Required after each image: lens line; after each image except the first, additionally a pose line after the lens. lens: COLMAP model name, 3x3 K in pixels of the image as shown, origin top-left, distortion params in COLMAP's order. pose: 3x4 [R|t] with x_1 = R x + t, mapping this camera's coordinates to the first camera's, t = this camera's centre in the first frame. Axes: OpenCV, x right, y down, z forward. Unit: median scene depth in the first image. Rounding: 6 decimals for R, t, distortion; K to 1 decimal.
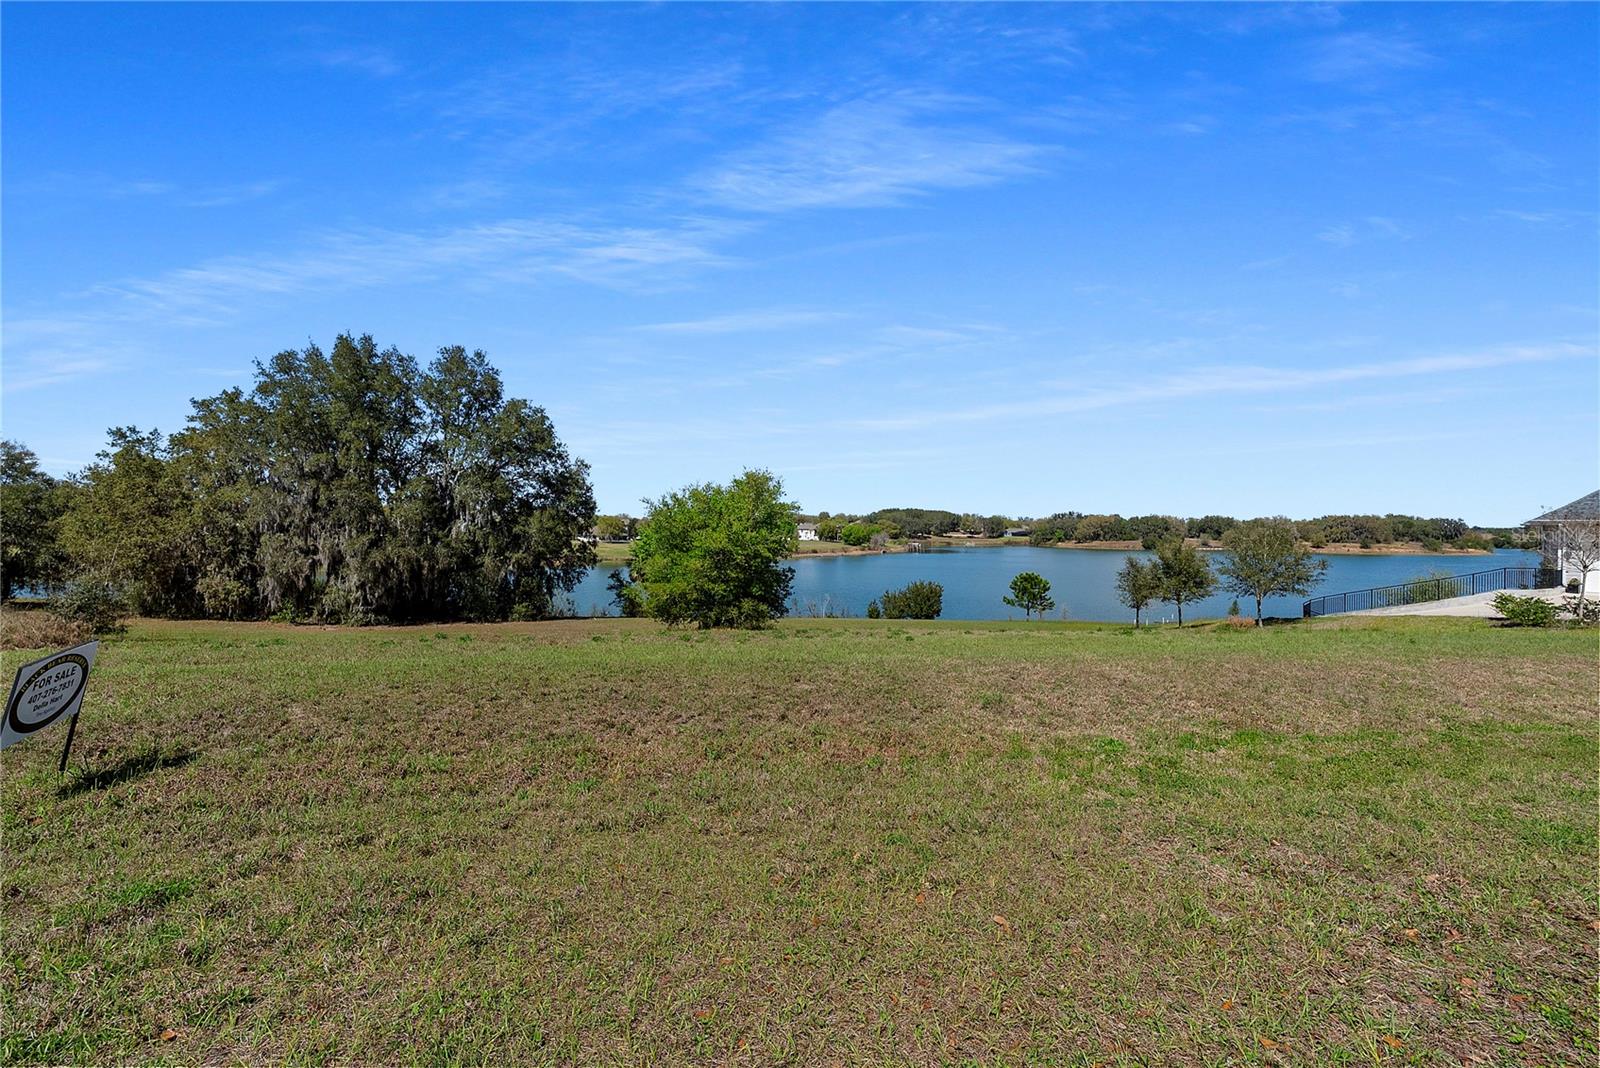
lens RADIAL K [[725.4, 0, 807.9], [0, 725.4, 537.4], [0, 0, 1]] dist [-0.002478, -0.000287]
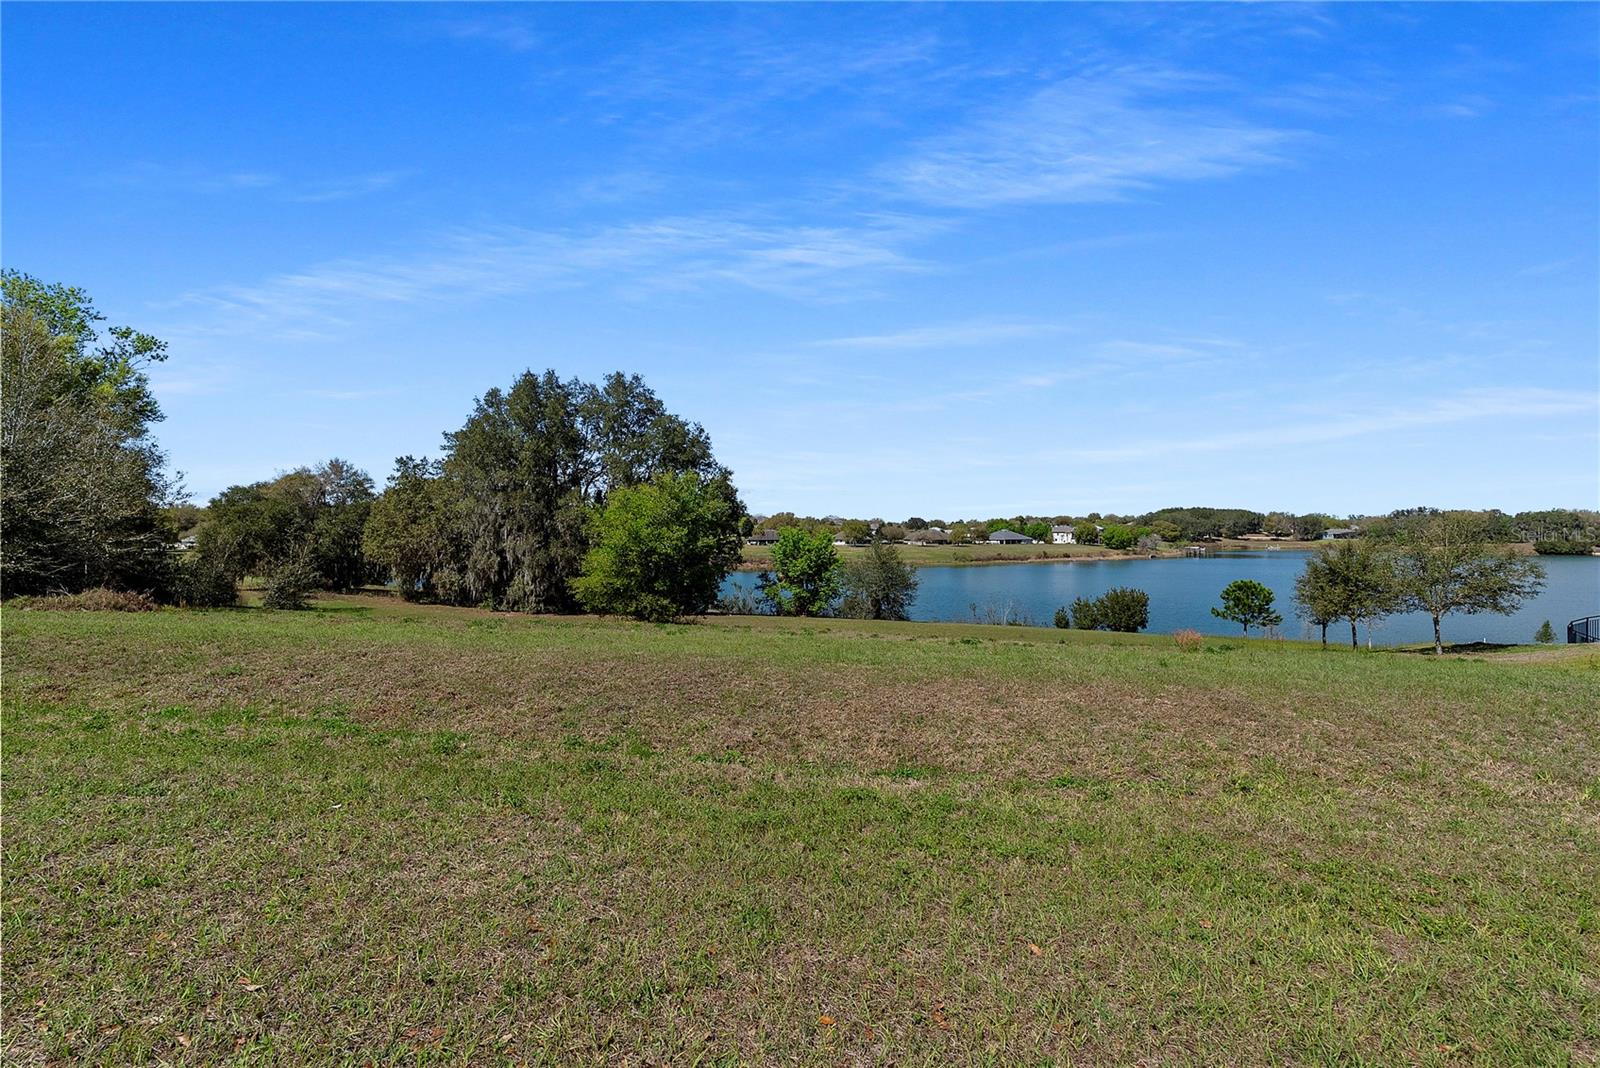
lens RADIAL K [[725.4, 0, 795.8], [0, 725.4, 534.5], [0, 0, 1]] dist [-0.002478, -0.000287]
pose [[0.925996, -0.006834, -0.377472, 0.126028], [0.003129, 0.999941, -0.010428, 0.002906], [0.377521, 0.008475, 0.925962, 0.030032]]
